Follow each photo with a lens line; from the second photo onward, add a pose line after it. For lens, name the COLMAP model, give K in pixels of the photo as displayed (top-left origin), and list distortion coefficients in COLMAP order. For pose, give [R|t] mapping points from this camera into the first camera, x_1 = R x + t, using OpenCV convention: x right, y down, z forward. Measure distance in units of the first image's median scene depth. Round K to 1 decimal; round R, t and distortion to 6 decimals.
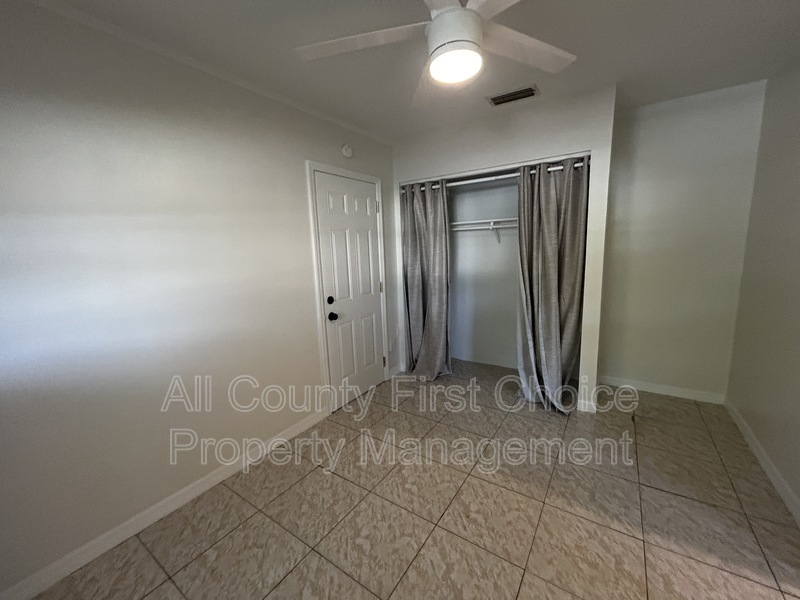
lens RADIAL K [[322.6, 0, 398.8], [0, 322.6, 300.6], [0, 0, 1]] dist [-0.002988, 0.005216]
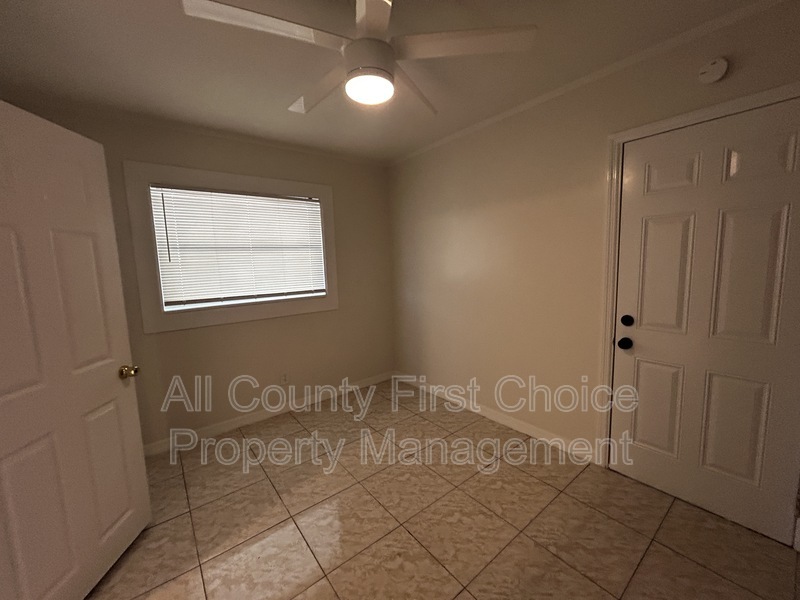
lens RADIAL K [[322.6, 0, 398.8], [0, 322.6, 300.6], [0, 0, 1]] dist [-0.002988, 0.005216]
pose [[-0.301171, 0.157835, -0.940417, 0.962408], [-0.120191, 0.972058, 0.201637, -0.202593], [0.945965, 0.173757, -0.273785, 1.136738]]
